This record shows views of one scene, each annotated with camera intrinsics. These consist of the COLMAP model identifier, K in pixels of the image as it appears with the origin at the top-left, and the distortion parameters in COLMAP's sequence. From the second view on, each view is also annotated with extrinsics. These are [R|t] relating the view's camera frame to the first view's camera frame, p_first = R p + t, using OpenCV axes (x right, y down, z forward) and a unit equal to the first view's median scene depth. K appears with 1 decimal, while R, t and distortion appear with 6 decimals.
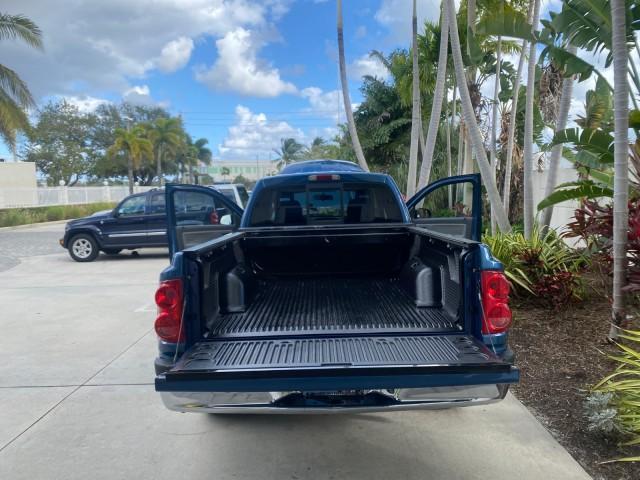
lens RADIAL K [[492.2, 0, 321.1], [0, 492.2, 235.6], [0, 0, 1]] dist [0.021480, -0.012421]
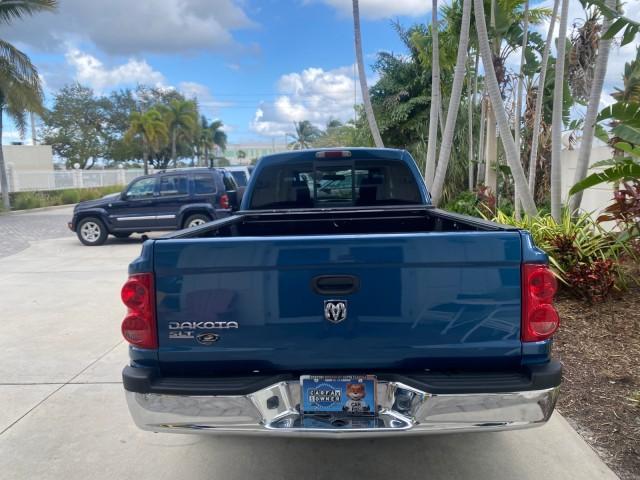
lens RADIAL K [[493.4, 0, 319.2], [0, 493.4, 235.2], [0, 0, 1]] dist [0.010267, -0.001281]
pose [[0.999309, 0.001791, -0.037118, 0.005482], [-0.000573, 0.999462, 0.032804, -0.000235], [0.037157, -0.032760, 0.998772, 0.040528]]
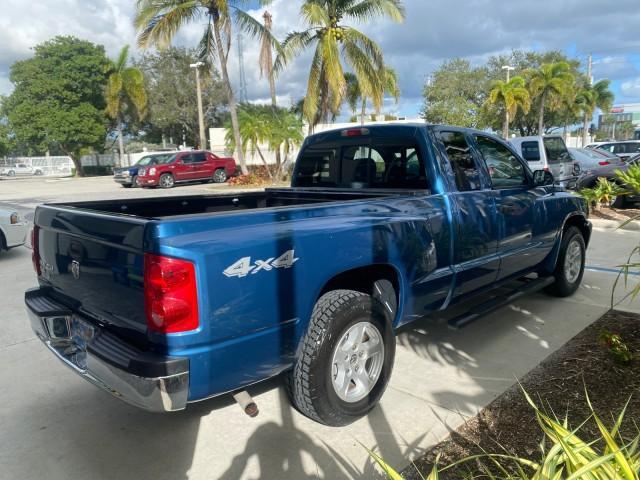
lens RADIAL K [[490.7, 0, 321.5], [0, 490.7, 237.6], [0, 0, 1]] dist [0.016787, -0.011123]
pose [[0.704372, 0.114415, -0.700549, 0.237576], [-0.044371, 0.992091, 0.117417, -0.013135], [0.708443, -0.051621, 0.703878, 0.137382]]
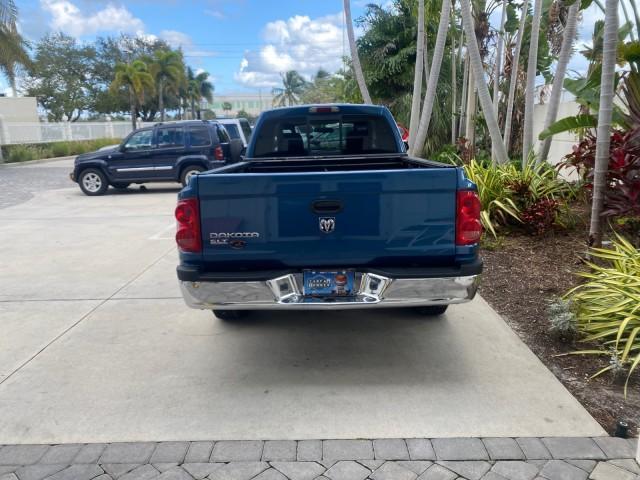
lens RADIAL K [[493.4, 0, 319.2], [0, 493.4, 235.2], [0, 0, 1]] dist [0.010267, -0.001281]
pose [[0.999921, 0.000620, -0.012540, 0.004031], [0.000954, 0.992145, 0.125092, 0.006492], [0.012519, -0.125094, 0.992066, -0.033482]]
